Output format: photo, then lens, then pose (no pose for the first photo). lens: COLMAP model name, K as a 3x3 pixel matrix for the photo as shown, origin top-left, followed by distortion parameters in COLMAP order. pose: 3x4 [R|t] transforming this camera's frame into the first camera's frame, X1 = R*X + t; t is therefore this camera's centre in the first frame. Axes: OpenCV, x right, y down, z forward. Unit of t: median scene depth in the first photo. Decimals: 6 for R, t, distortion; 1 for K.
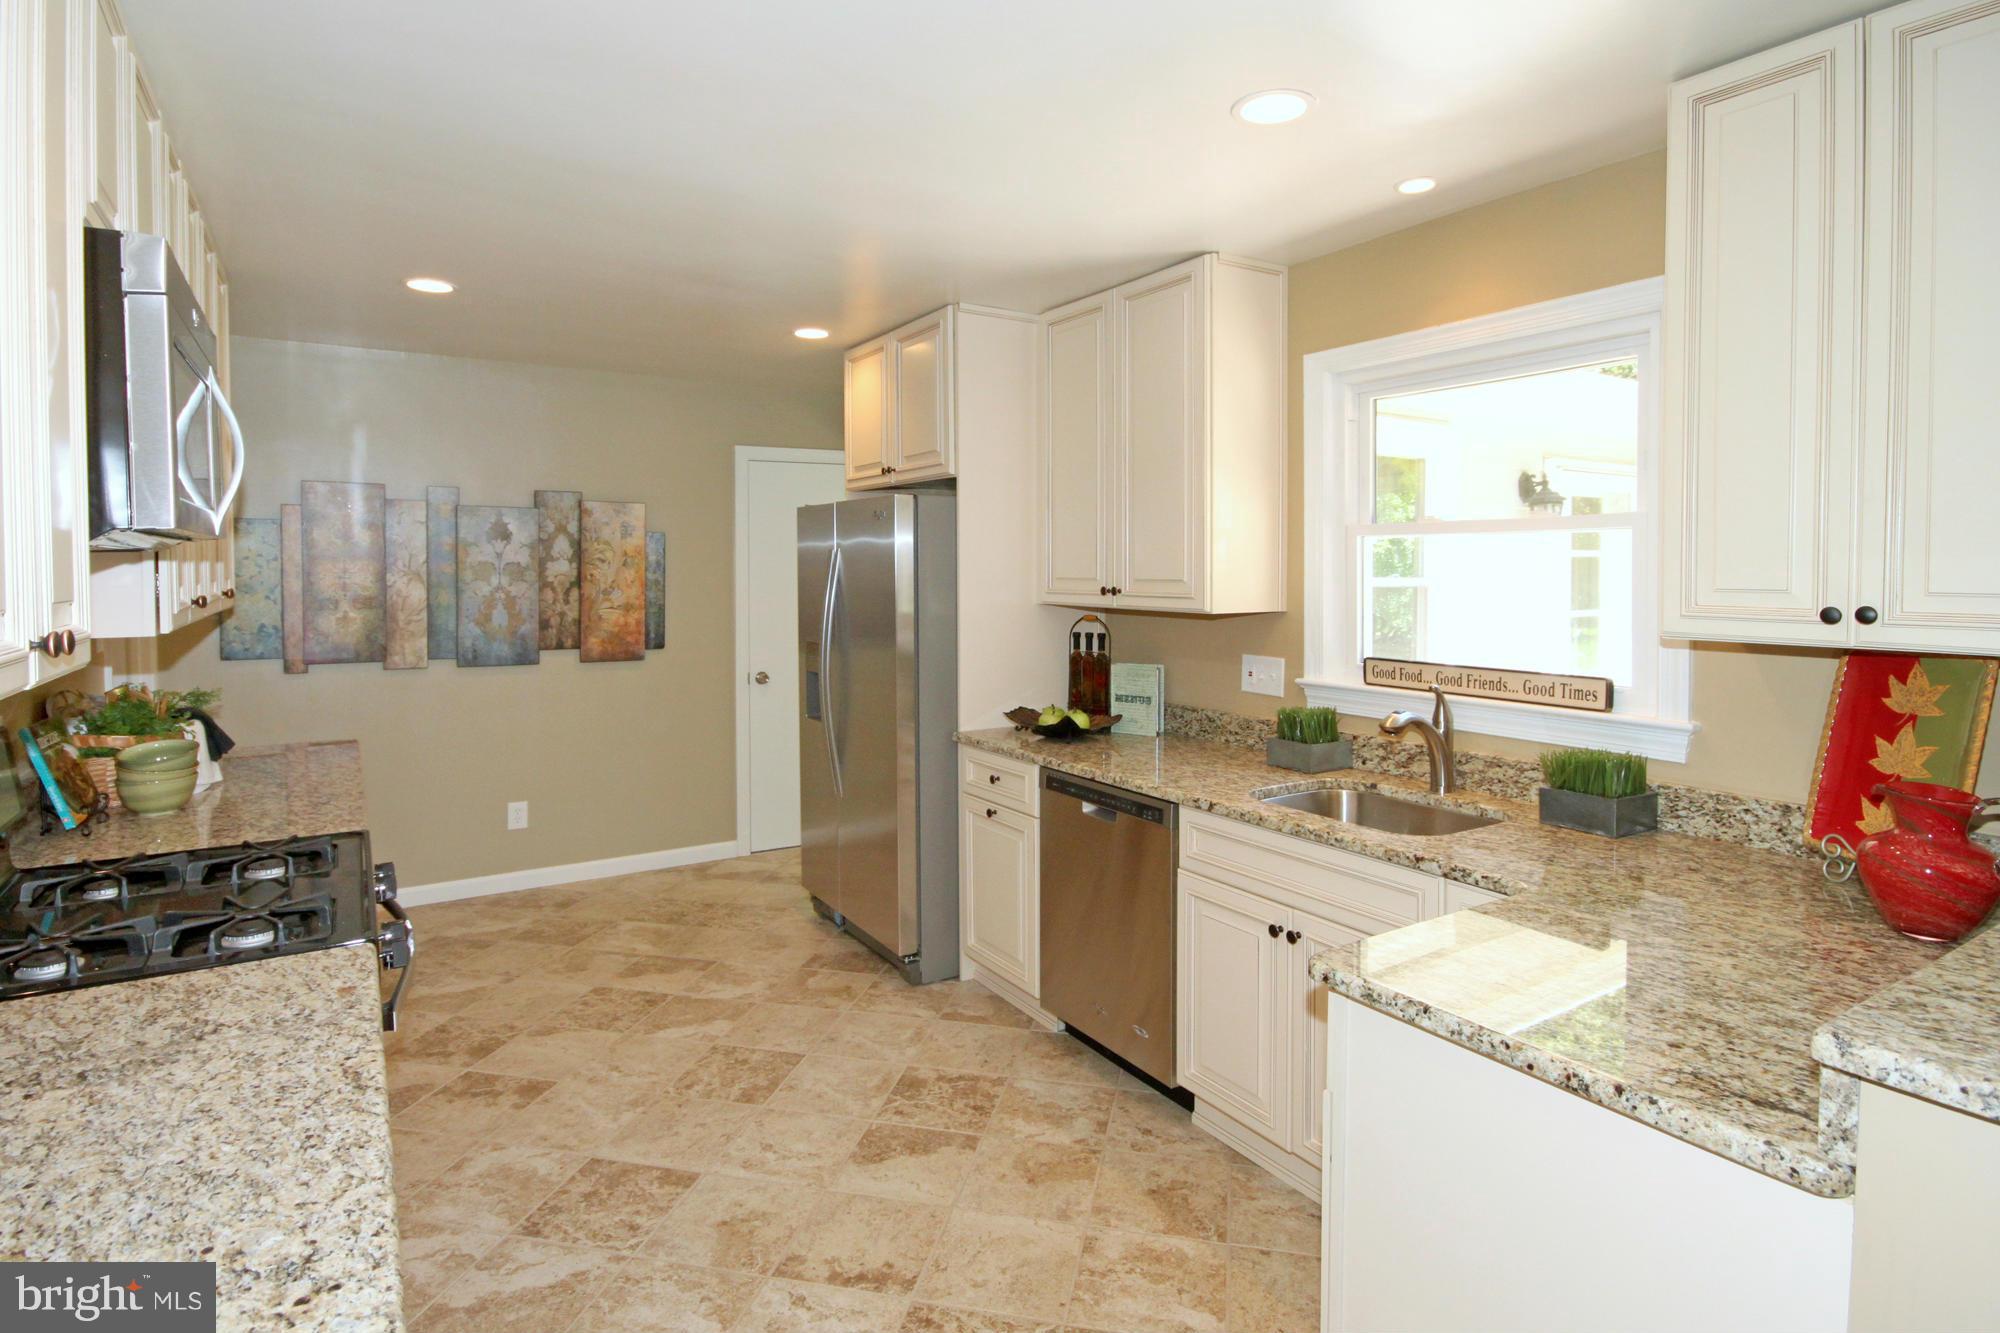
lens RADIAL K [[1012.6, 0, 1000.9], [0, 1012.6, 590.4], [0, 0, 1]] dist [0.000263, 0.000390]
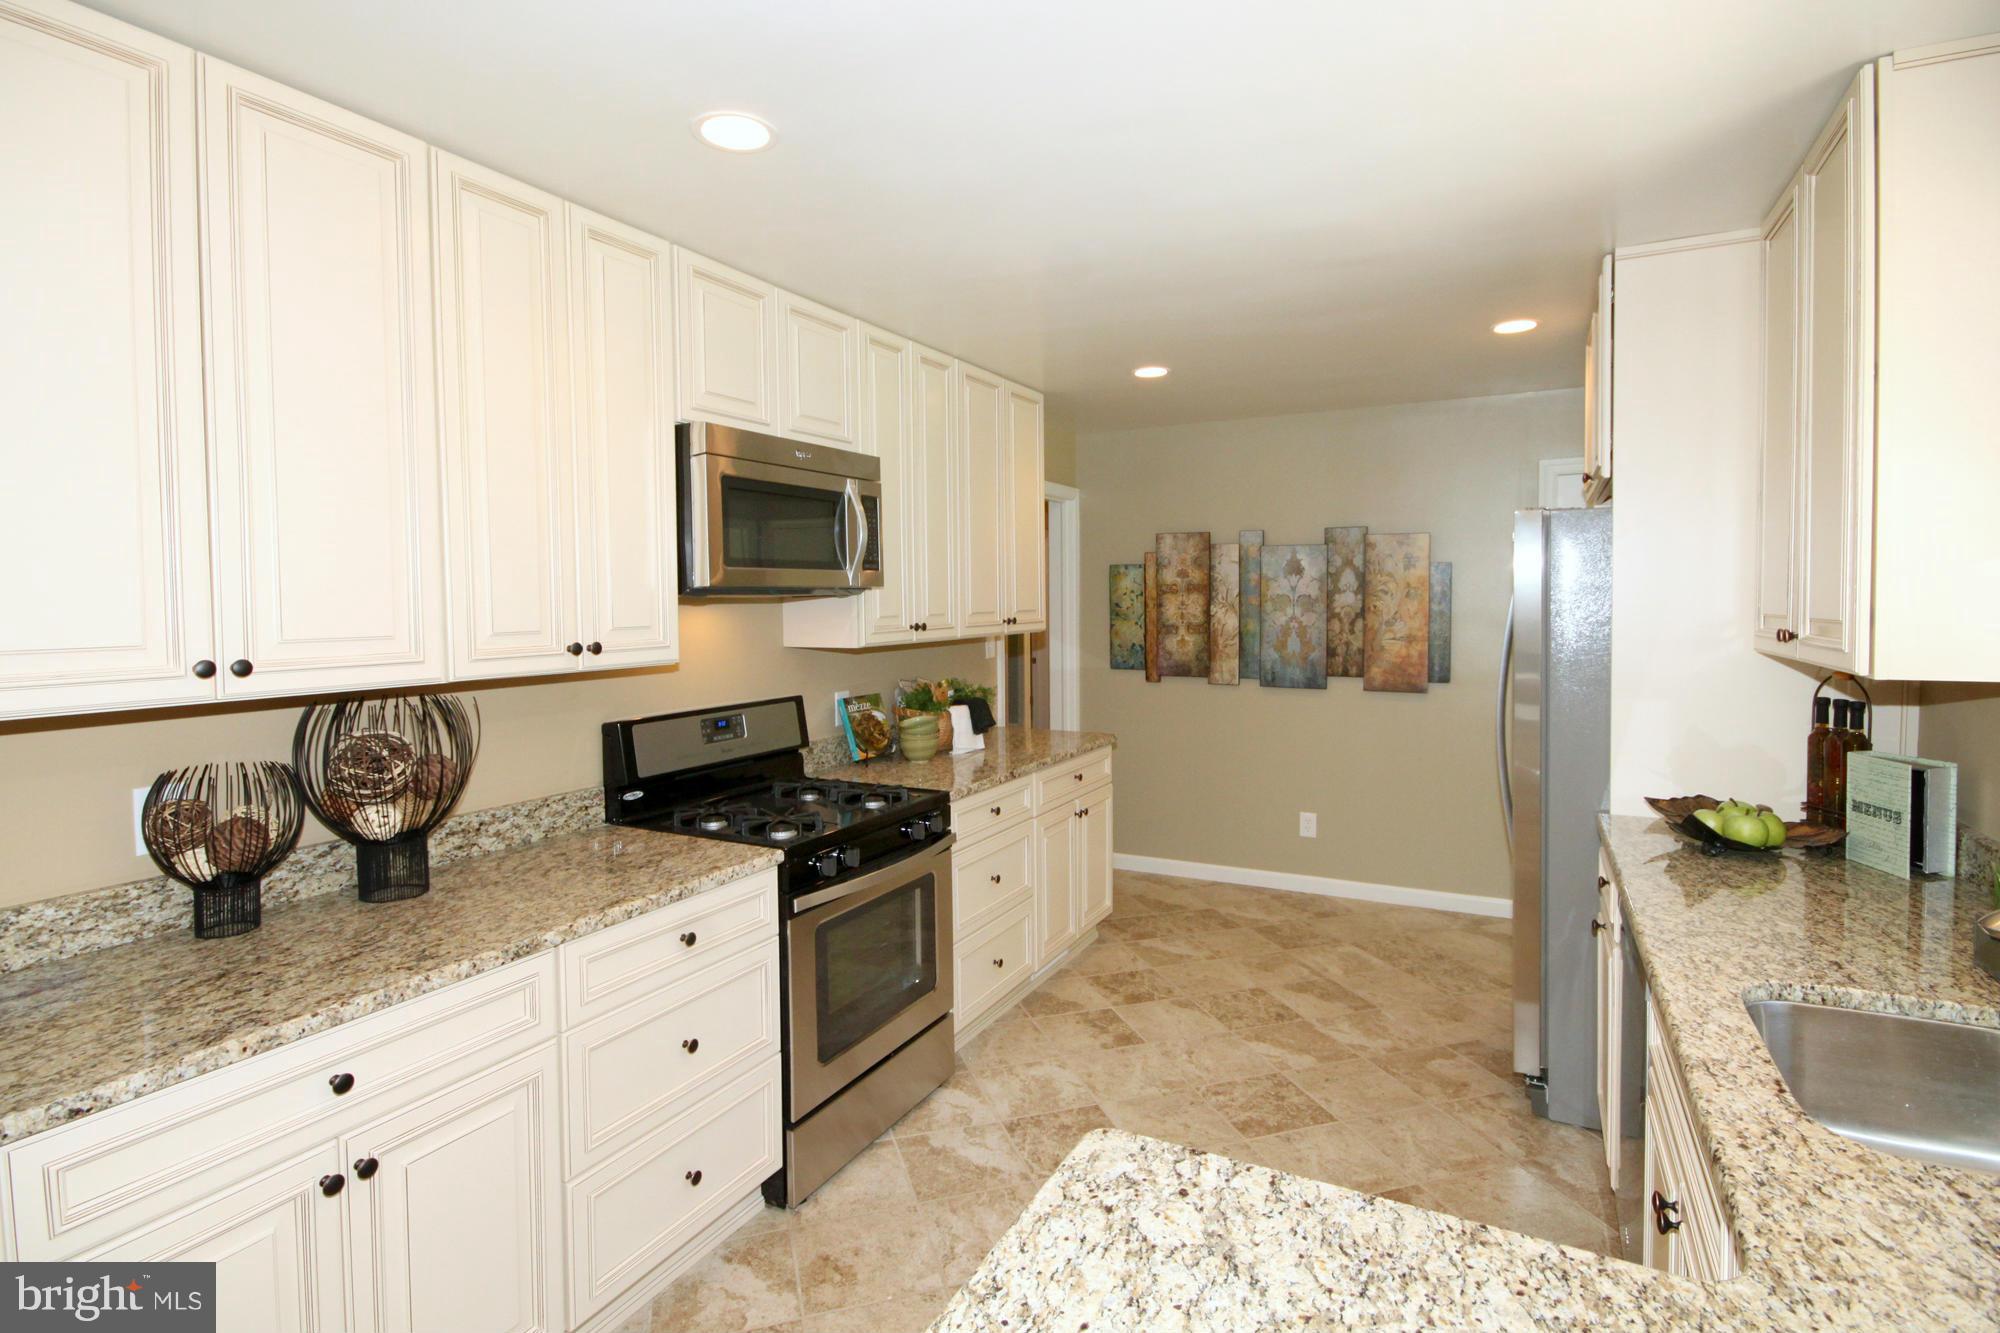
lens RADIAL K [[984.9, 0, 1005.4], [0, 984.9, 630.9], [0, 0, 1]] dist [0.000408, -0.000052]
pose [[0.501975, 0.022161, -0.864598, 0.287171], [-0.009758, 0.999753, 0.019960, -0.006936], [0.864827, -0.001583, 0.502067, 0.183624]]
